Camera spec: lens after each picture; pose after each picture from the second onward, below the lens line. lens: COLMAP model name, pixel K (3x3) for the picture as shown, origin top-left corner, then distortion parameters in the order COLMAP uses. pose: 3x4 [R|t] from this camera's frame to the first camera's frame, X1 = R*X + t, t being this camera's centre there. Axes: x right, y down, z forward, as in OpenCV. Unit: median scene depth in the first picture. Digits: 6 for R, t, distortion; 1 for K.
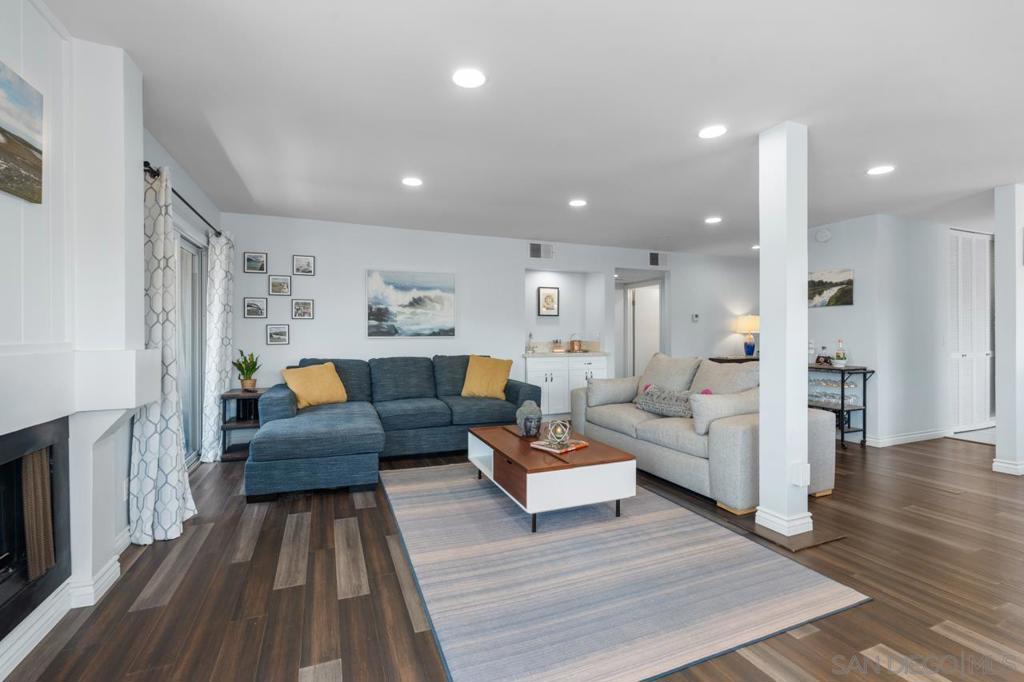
lens RADIAL K [[448.7, 0, 512.3], [0, 448.7, 335.3], [0, 0, 1]] dist [-0.008808, 0.002039]
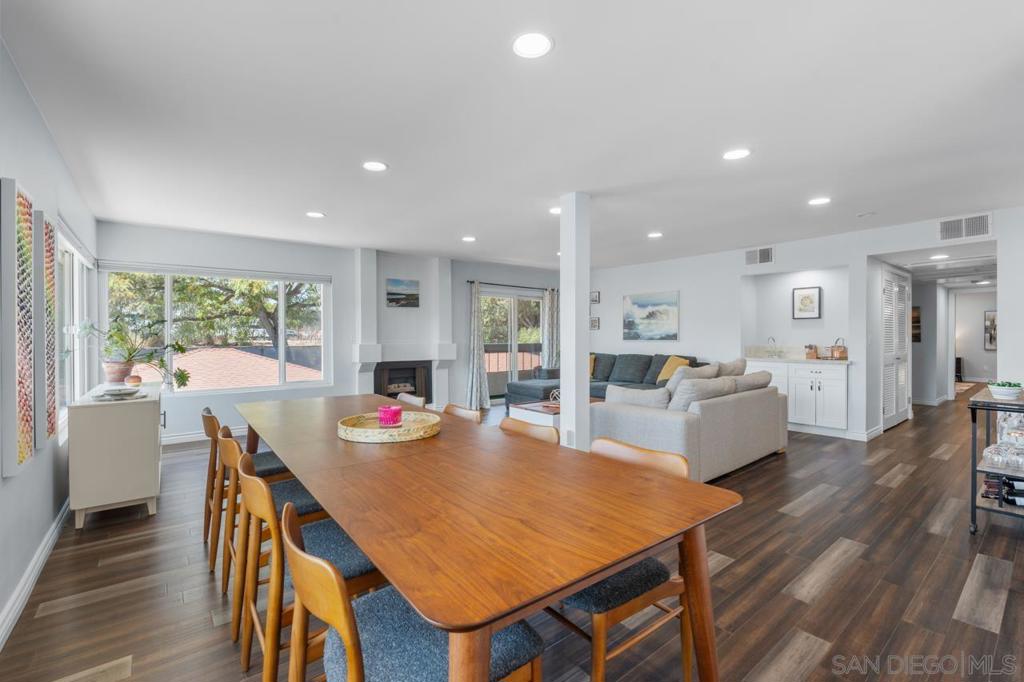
lens RADIAL K [[448.7, 0, 513.7], [0, 448.7, 340.2], [0, 0, 1]] dist [-0.008808, 0.002039]
pose [[0.284913, 0.007653, -0.958523, 1.142299], [-0.000754, 0.999970, 0.007759, -0.008798], [0.958553, -0.001488, 0.284910, 0.240070]]
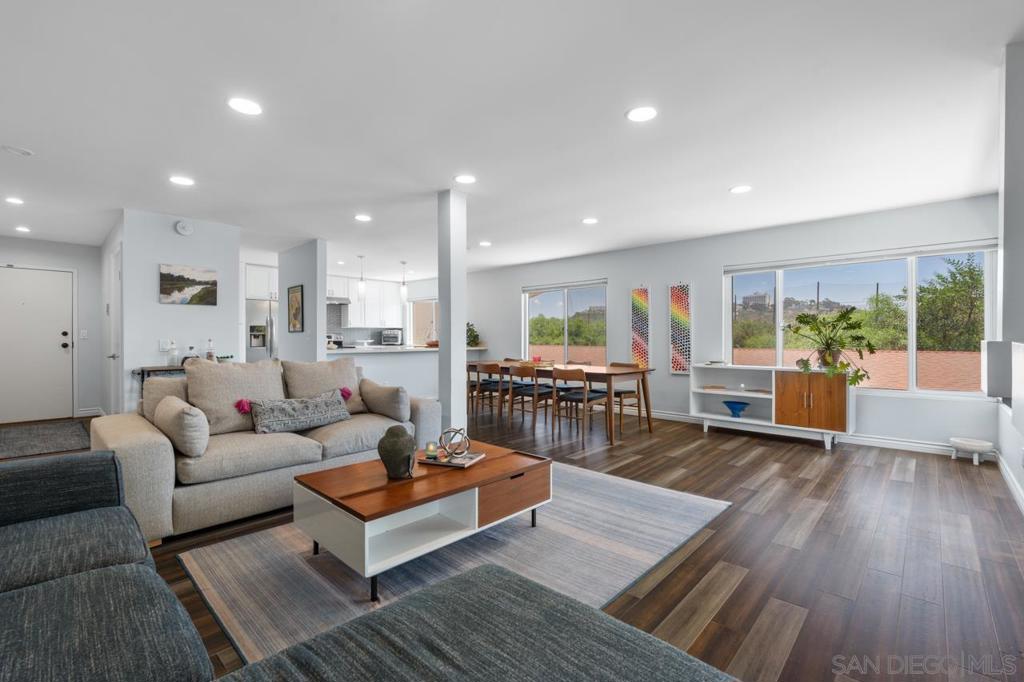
lens RADIAL K [[448.7, 0, 511.7], [0, 448.7, 340.5], [0, 0, 1]] dist [-0.008808, 0.002039]
pose [[-0.411561, -0.003444, 0.911376, -0.493060], [0.003934, 0.999977, 0.005556, 0.010649], [-0.911374, 0.005872, -0.411538, 0.852186]]
